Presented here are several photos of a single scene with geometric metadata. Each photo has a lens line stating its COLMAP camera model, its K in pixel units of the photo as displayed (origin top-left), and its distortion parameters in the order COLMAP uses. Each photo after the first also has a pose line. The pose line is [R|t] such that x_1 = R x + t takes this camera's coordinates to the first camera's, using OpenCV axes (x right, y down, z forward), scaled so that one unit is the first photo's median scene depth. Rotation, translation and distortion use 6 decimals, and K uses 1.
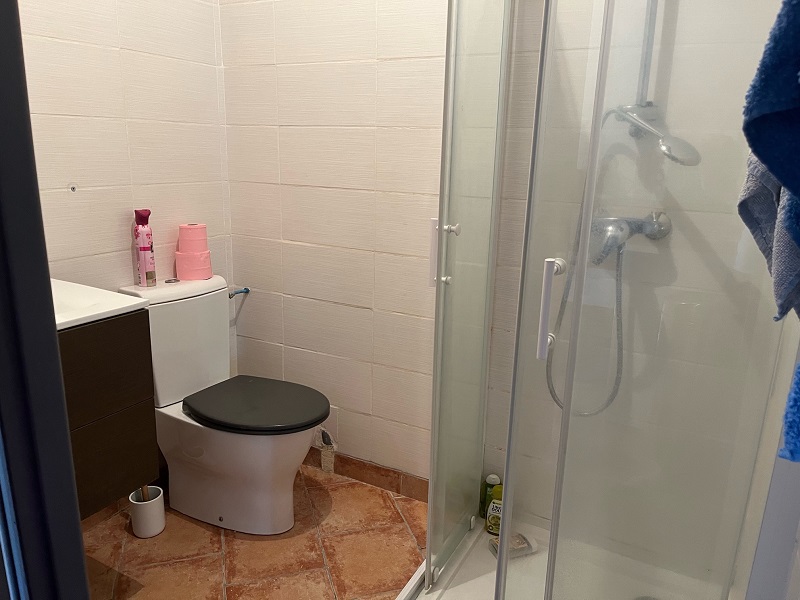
lens RADIAL K [[619.2, 0, 396.9], [0, 619.2, 302.9], [0, 0, 1]] dist [0.016884, -0.008069]
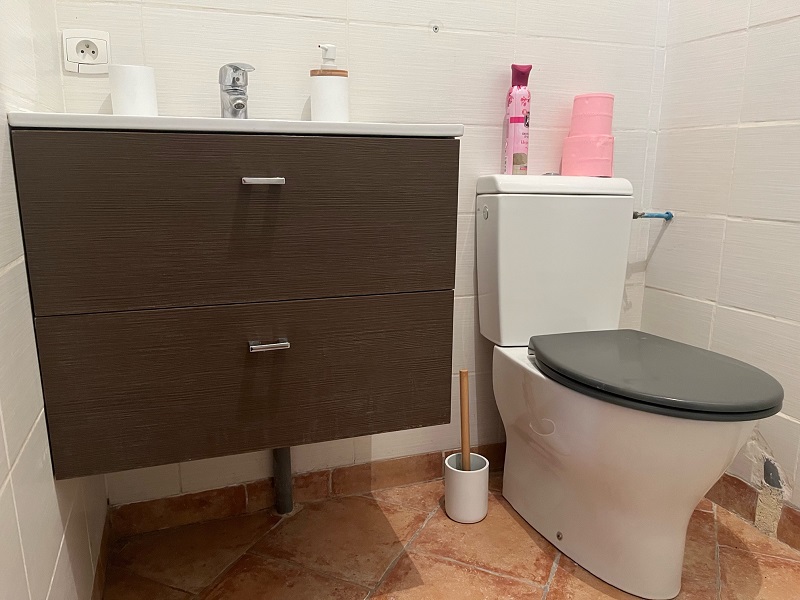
lens RADIAL K [[619.2, 0, 396.9], [0, 619.2, 302.9], [0, 0, 1]] dist [0.016884, -0.008069]
pose [[0.745459, 0.123281, -0.655051, -0.017061], [-0.156219, 0.987689, 0.008104, 0.131567], [0.647986, 0.096290, 0.755541, 0.383685]]
